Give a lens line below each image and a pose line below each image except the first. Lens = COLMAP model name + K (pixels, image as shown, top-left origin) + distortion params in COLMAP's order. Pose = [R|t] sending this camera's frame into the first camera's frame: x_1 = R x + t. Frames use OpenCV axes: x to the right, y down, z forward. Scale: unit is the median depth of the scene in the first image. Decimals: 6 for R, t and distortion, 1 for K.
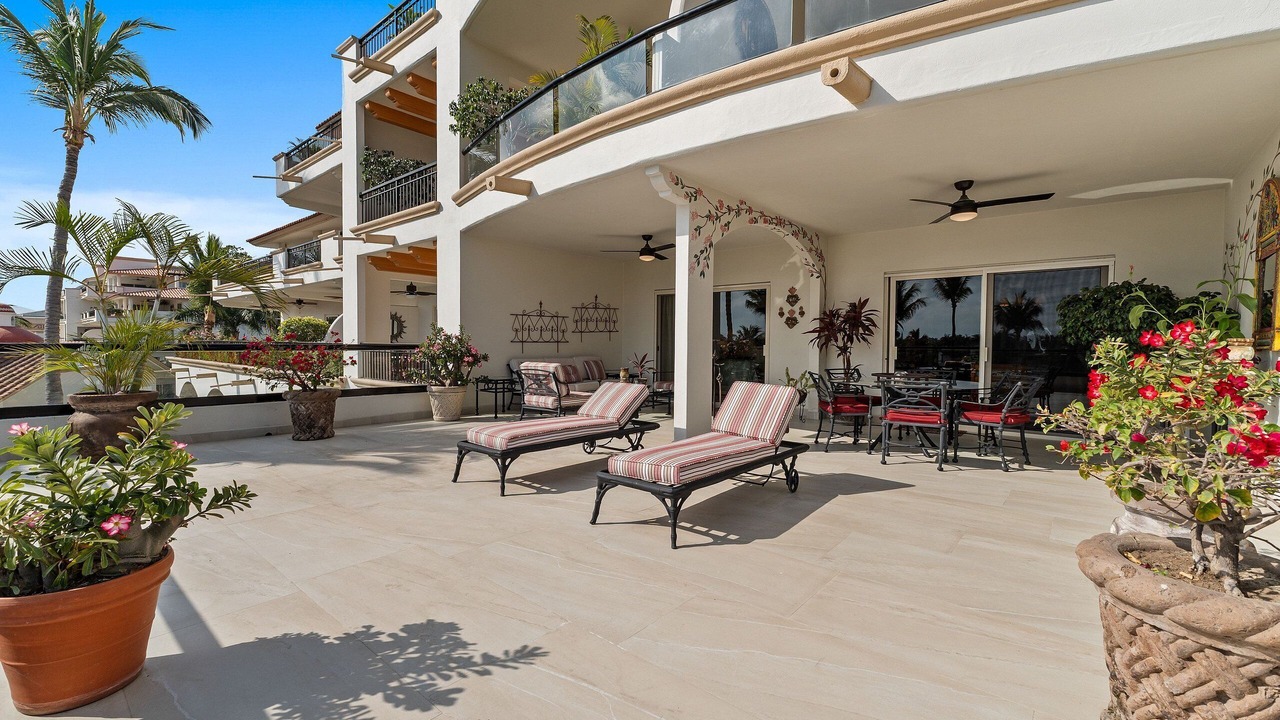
lens RADIAL K [[532.4, 0, 645.4], [0, 532.4, 360.1], [0, 0, 1]] dist [0.001844, 0.000240]
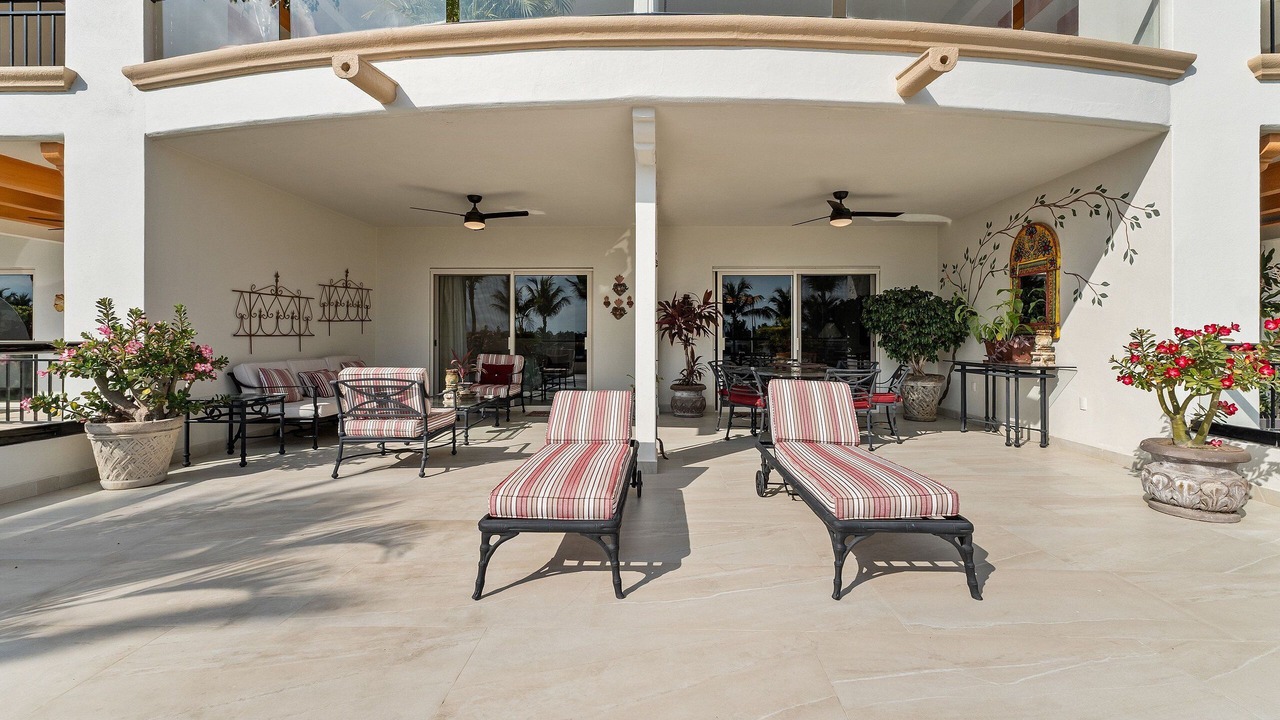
lens RADIAL K [[543.5, 0, 647.5], [0, 543.5, 336.1], [0, 0, 1]] dist [0.004012, 0.000338]
pose [[0.781316, -0.006653, 0.624101, -0.371918], [0.025481, 0.999450, -0.021246, -0.011928], [-0.623616, 0.032502, 0.781055, 0.302796]]
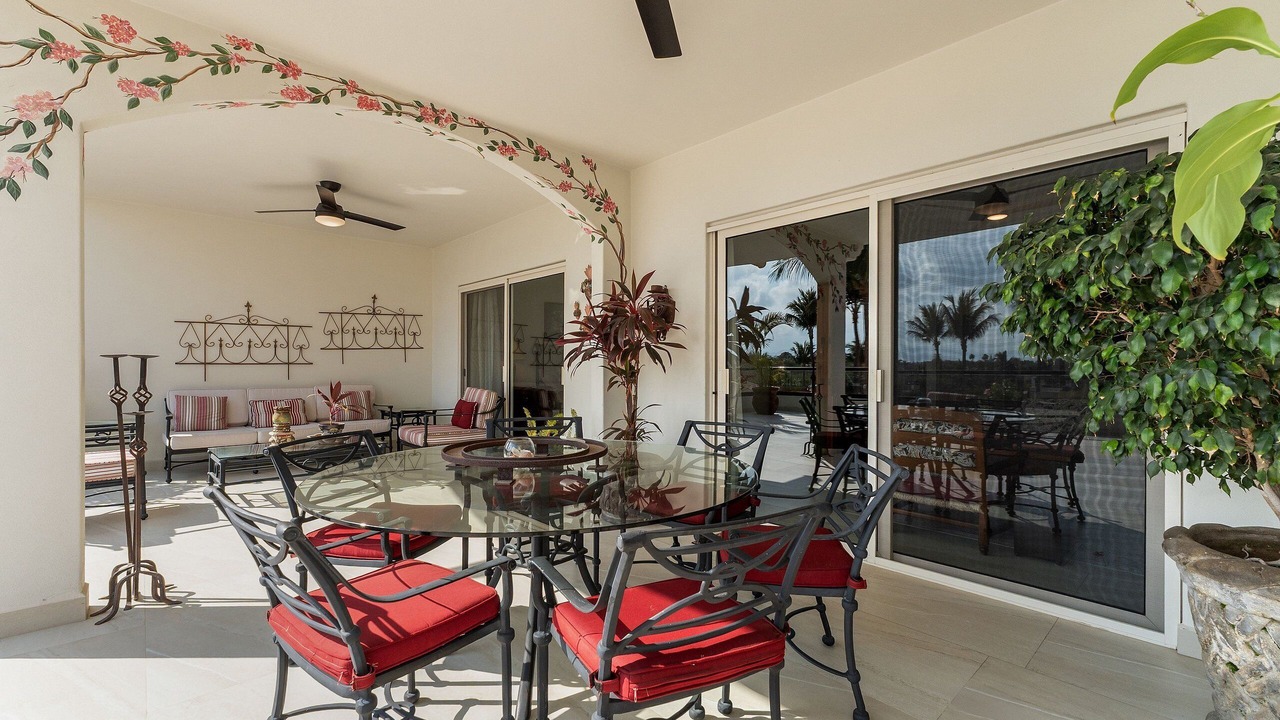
lens RADIAL K [[539.2, 0, 642.4], [0, 539.2, 367.4], [0, 0, 1]] dist [0.003218, 0.000210]
pose [[0.992197, -0.005380, -0.124563, 0.536996], [0.001904, 0.999606, -0.028012, -0.014227], [0.124665, 0.027556, 0.991816, 0.573752]]
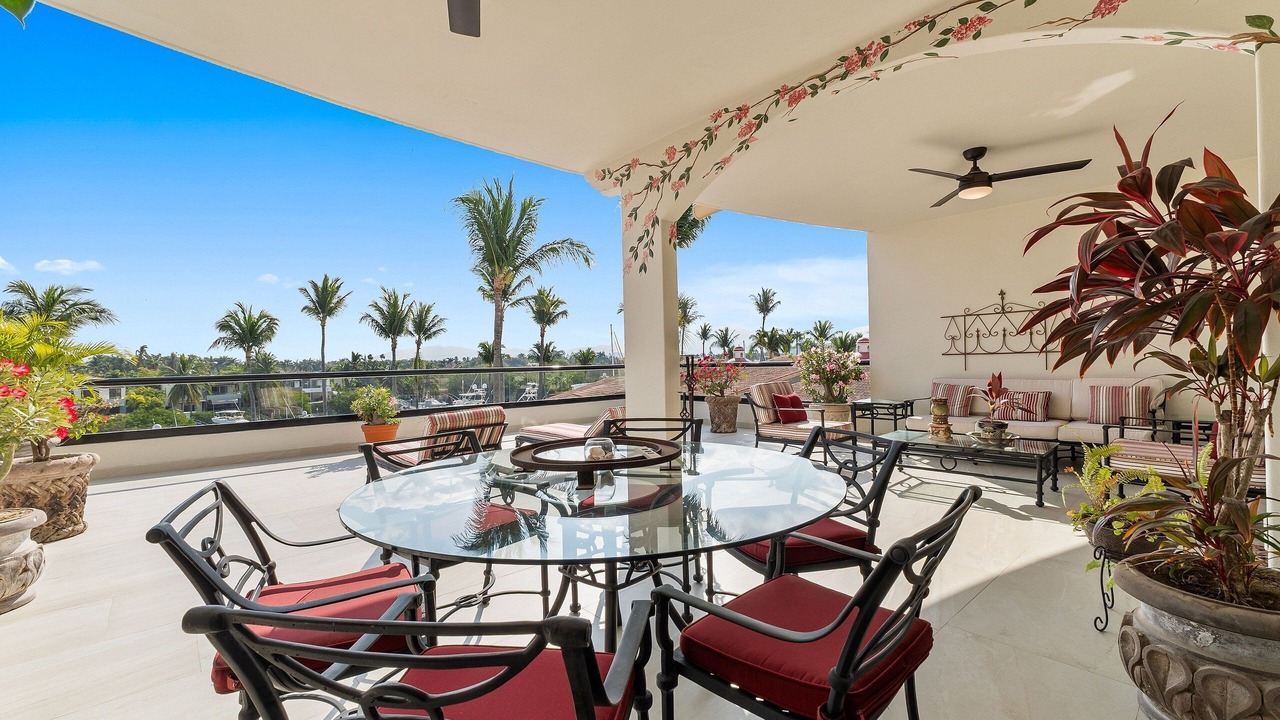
lens RADIAL K [[533.3, 0, 646.8], [0, 533.3, 358.4], [0, 0, 1]] dist [0.002865, 0.000189]
pose [[-0.135119, -0.011747, -0.990760, 0.724372], [-0.009314, 0.999901, -0.010585, -0.024518], [0.990786, 0.007798, -0.135215, 0.953975]]
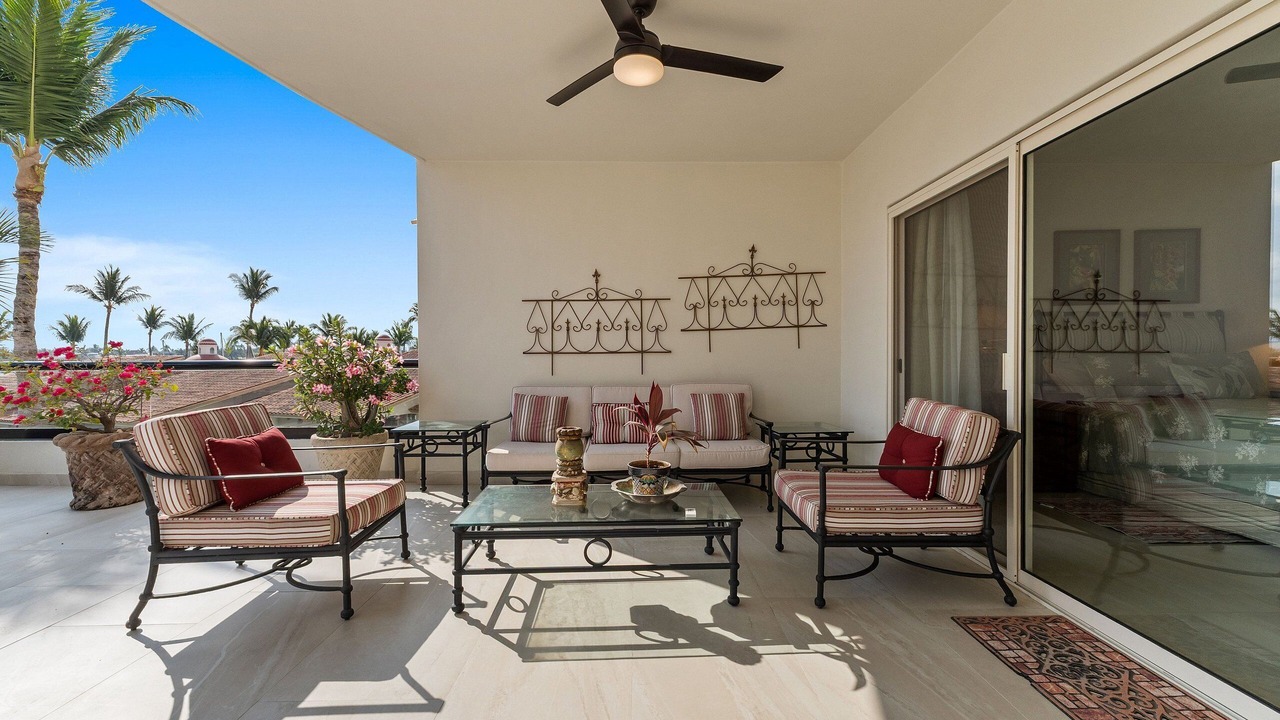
lens RADIAL K [[532.4, 0, 645.4], [0, 532.4, 360.1], [0, 0, 1]] dist [0.001844, 0.000240]
pose [[0.655544, -0.004340, -0.755145, 0.298142], [-0.012674, 0.999779, -0.016748, -0.028055], [0.755051, 0.020549, 0.655344, 1.026199]]
